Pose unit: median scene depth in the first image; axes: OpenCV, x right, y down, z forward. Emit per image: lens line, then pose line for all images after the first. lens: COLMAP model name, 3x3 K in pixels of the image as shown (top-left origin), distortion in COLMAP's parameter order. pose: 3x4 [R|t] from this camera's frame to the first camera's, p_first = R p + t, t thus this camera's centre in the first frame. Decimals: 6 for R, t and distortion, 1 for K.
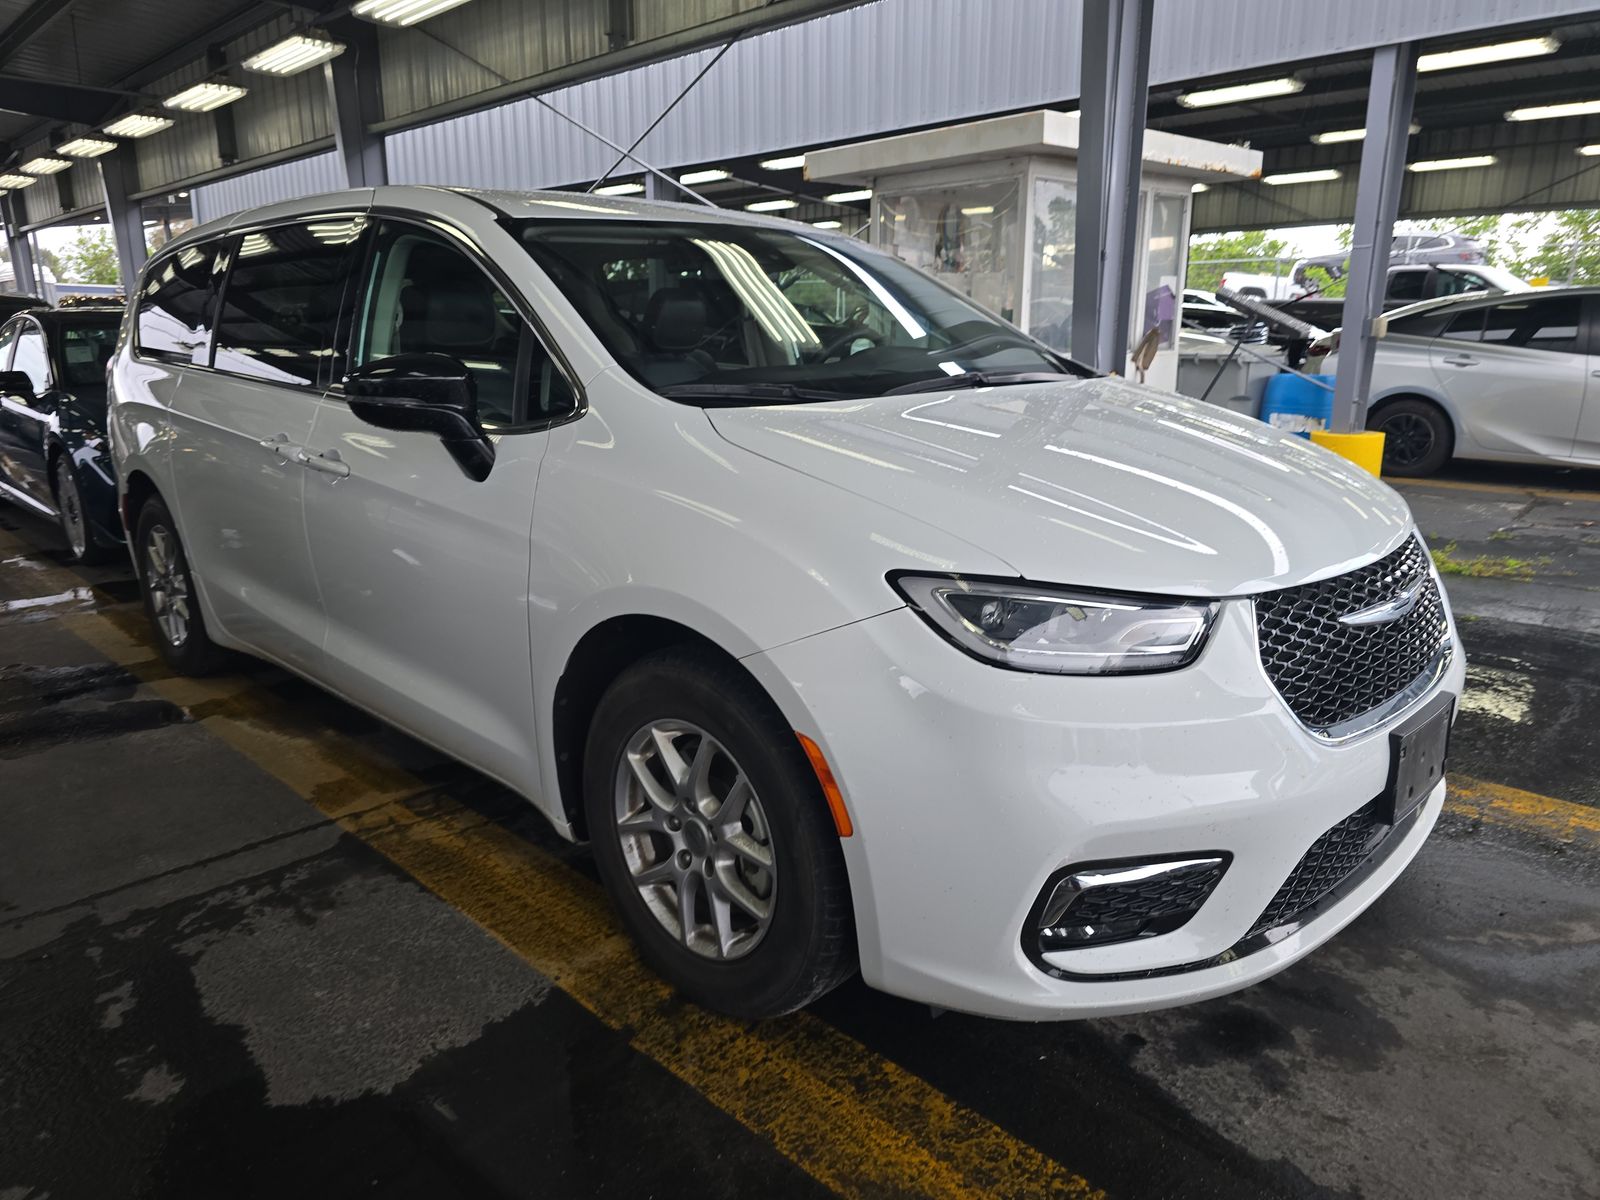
lens RADIAL K [[1082.9, 0, 805.0], [0, 1082.9, 591.3], [0, 0, 1]] dist [0.032739, -0.026735]
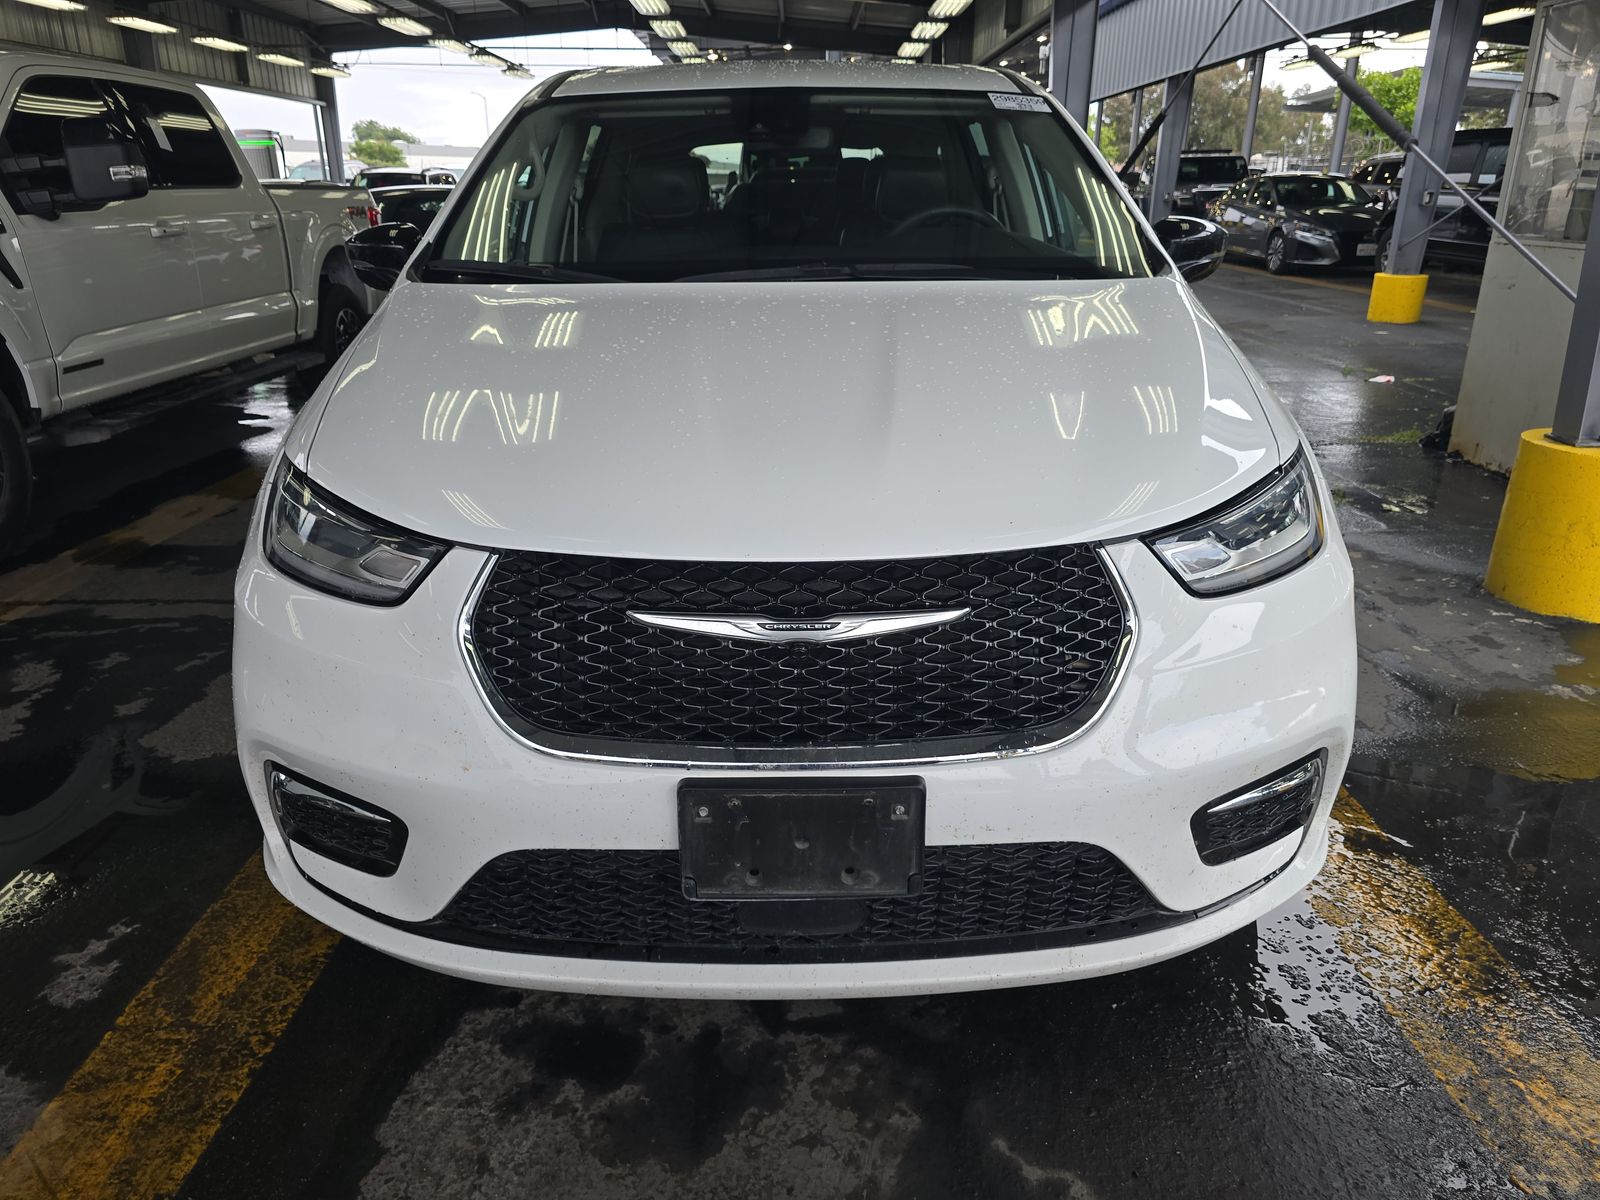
lens RADIAL K [[1082.9, 0, 799.8], [0, 1082.9, 601.5], [0, 0, 1]] dist [0.032739, -0.026735]
pose [[0.710636, 0.251636, -0.657021, 1.048411], [-0.171748, 0.967645, 0.184841, -0.139917], [0.682275, -0.018513, 0.730861, 0.512946]]
